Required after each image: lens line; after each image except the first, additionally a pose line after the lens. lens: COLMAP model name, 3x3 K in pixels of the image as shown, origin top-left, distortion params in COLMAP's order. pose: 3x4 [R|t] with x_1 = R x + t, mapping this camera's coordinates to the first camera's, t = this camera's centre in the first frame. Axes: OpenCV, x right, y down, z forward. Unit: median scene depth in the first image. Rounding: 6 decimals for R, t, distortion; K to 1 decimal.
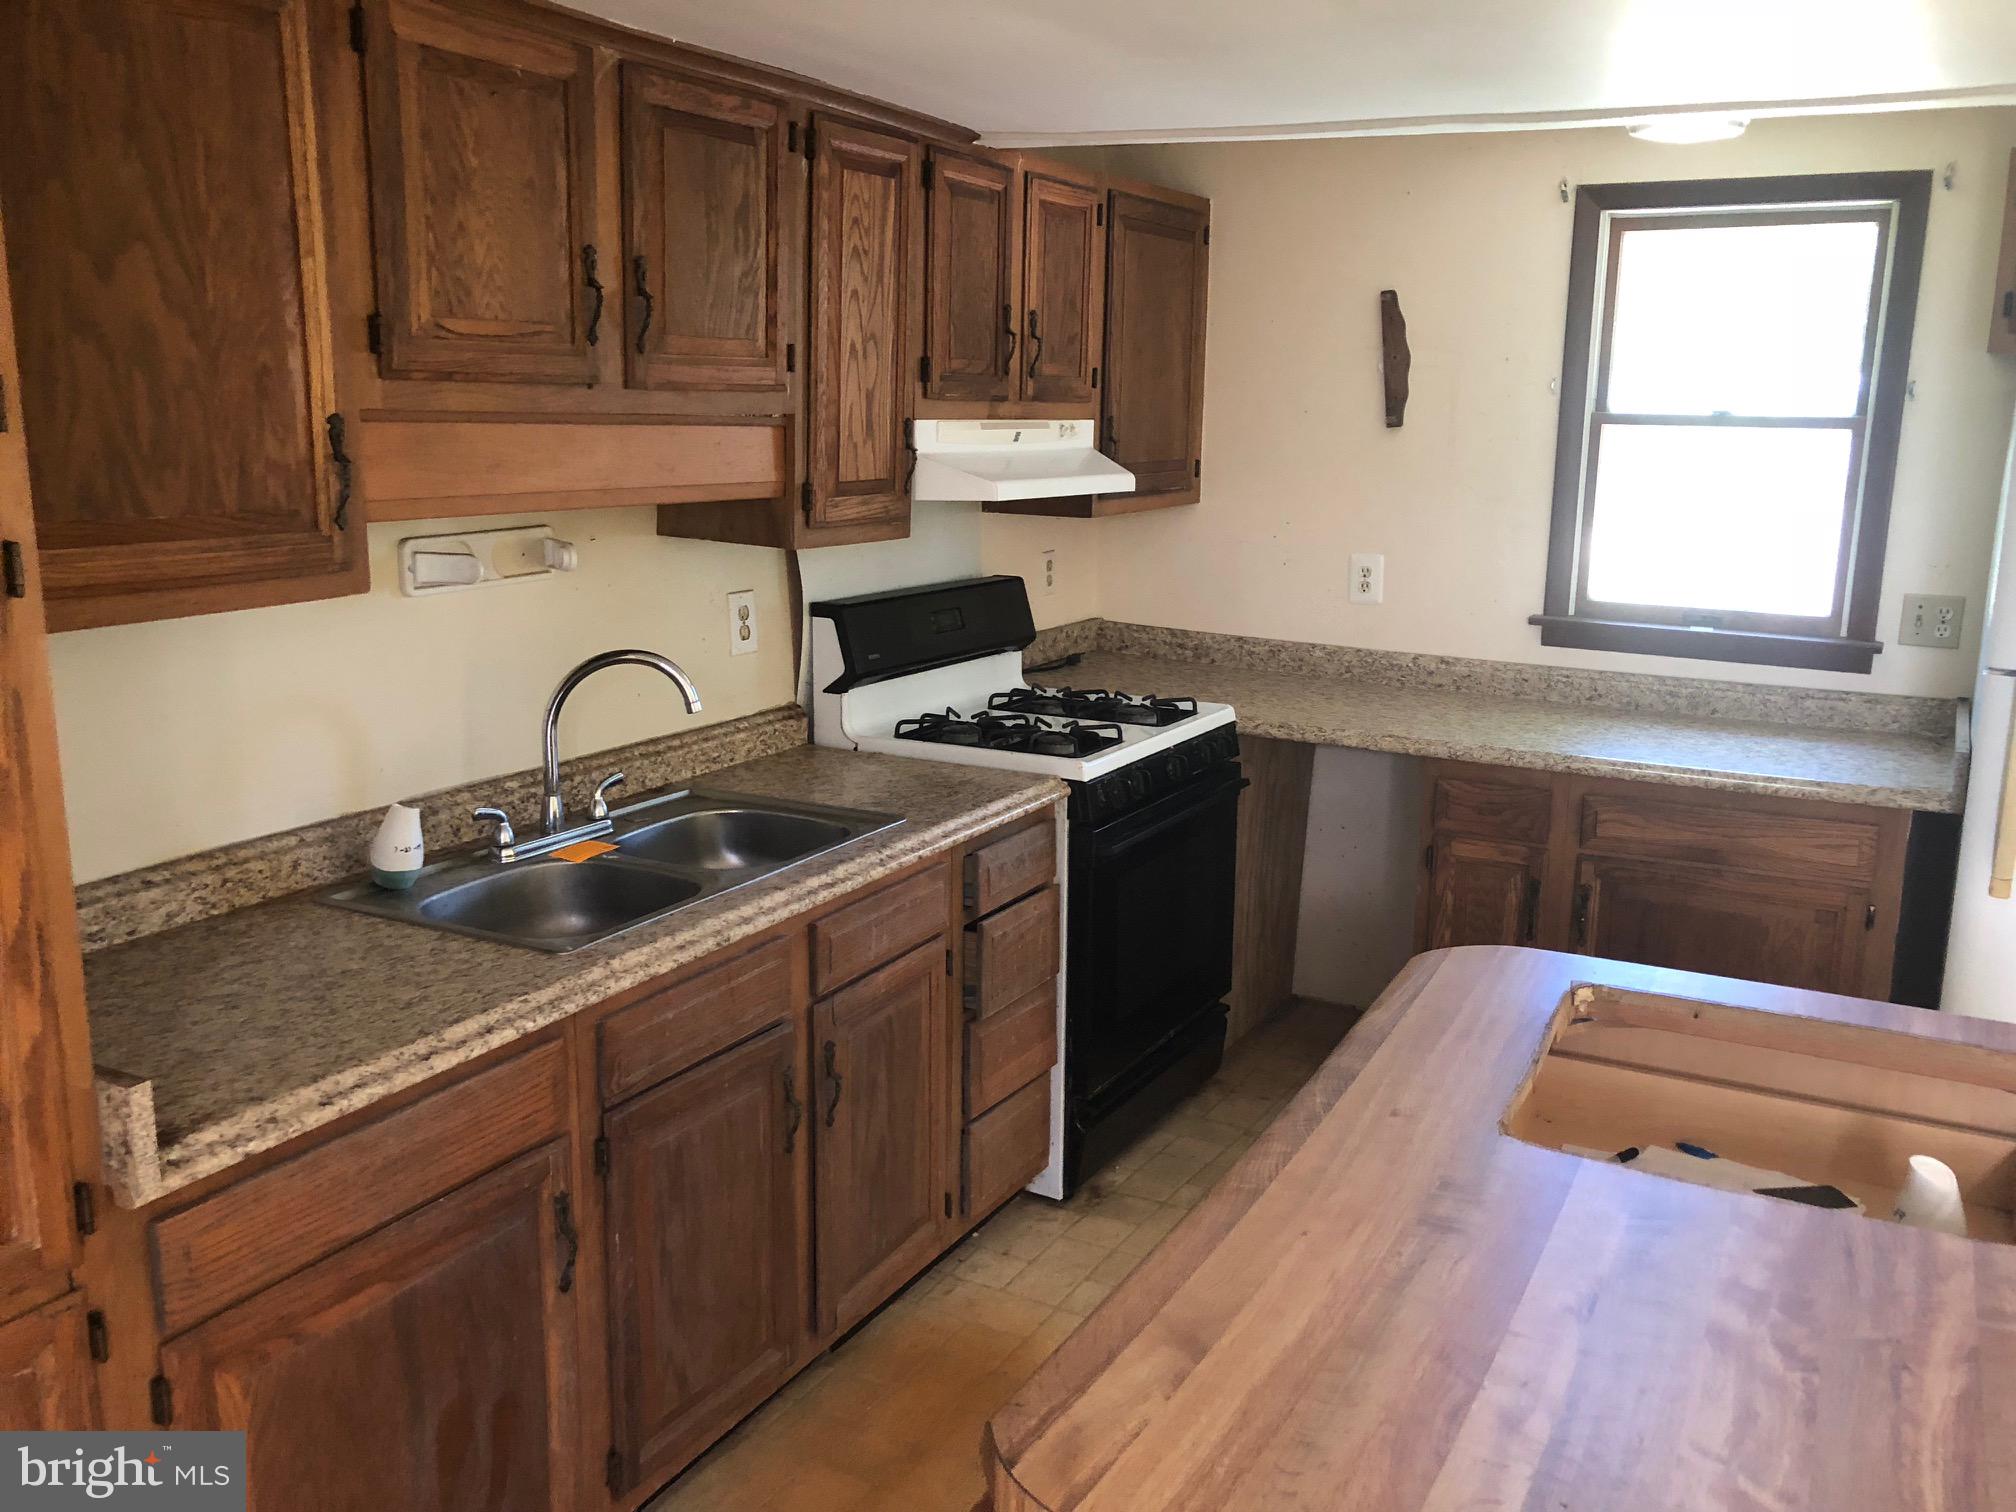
lens RADIAL K [[1659.2, 0, 1017.8], [0, 1659.2, 749.7], [0, 0, 1]] dist [0.019479, -0.033375]
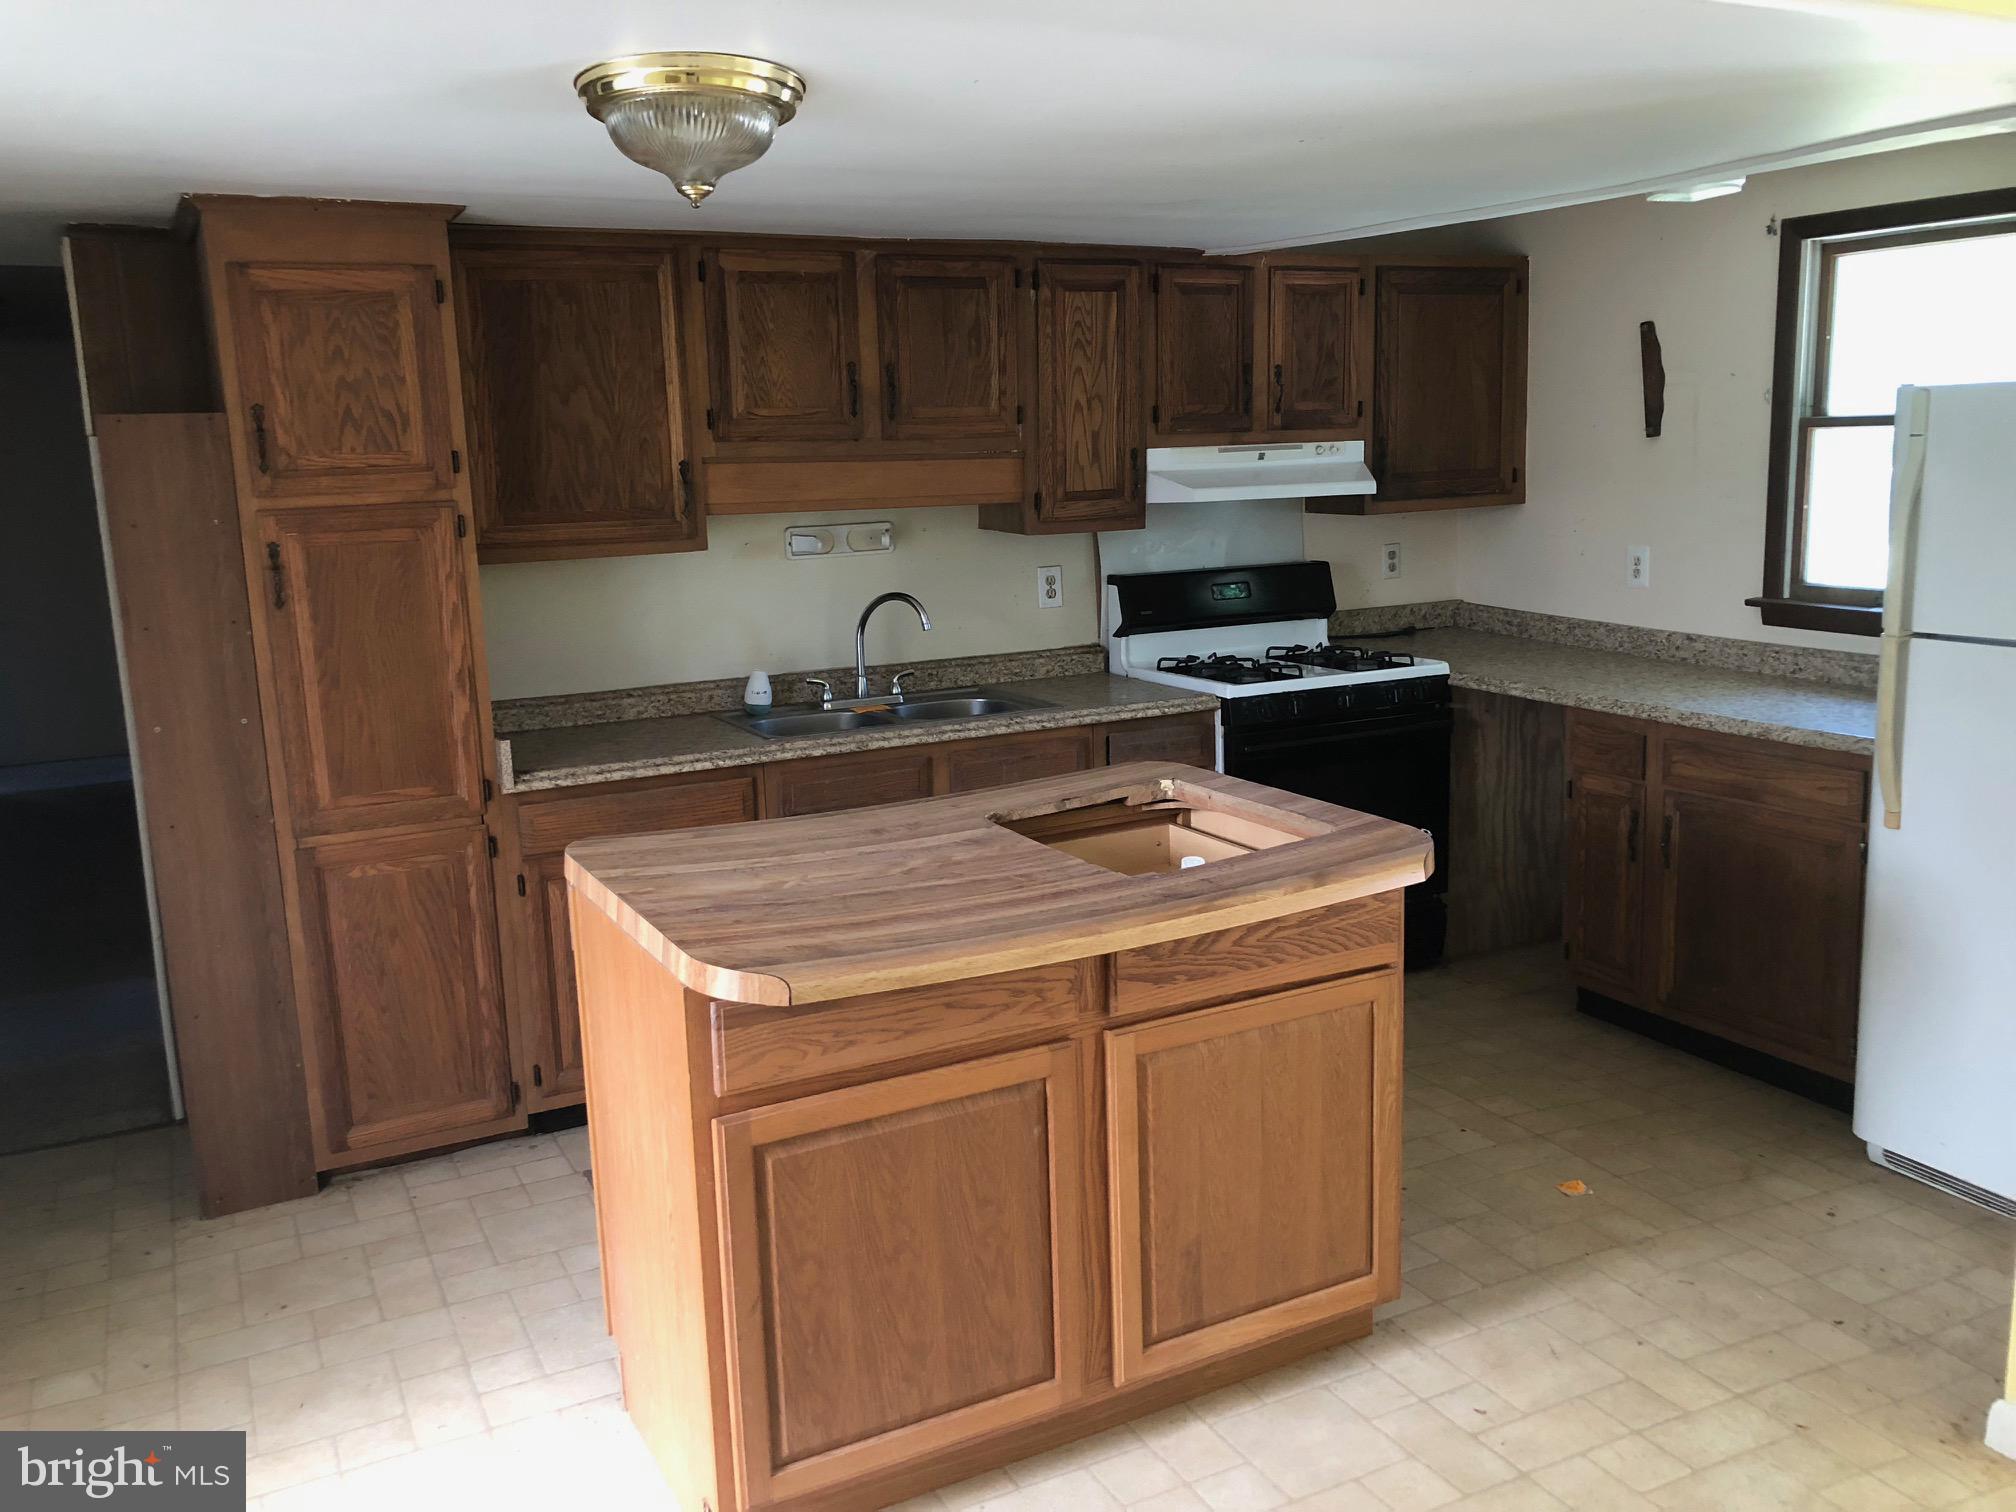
lens RADIAL K [[1659.2, 0, 1008.0], [0, 1659.2, 762.5], [0, 0, 1]] dist [0.019479, -0.033375]
pose [[0.826436, 0.068314, -0.558870, 0.730995], [-0.074034, 0.997178, 0.012412, 0.075500], [0.558141, 0.031118, 0.829162, -0.305005]]
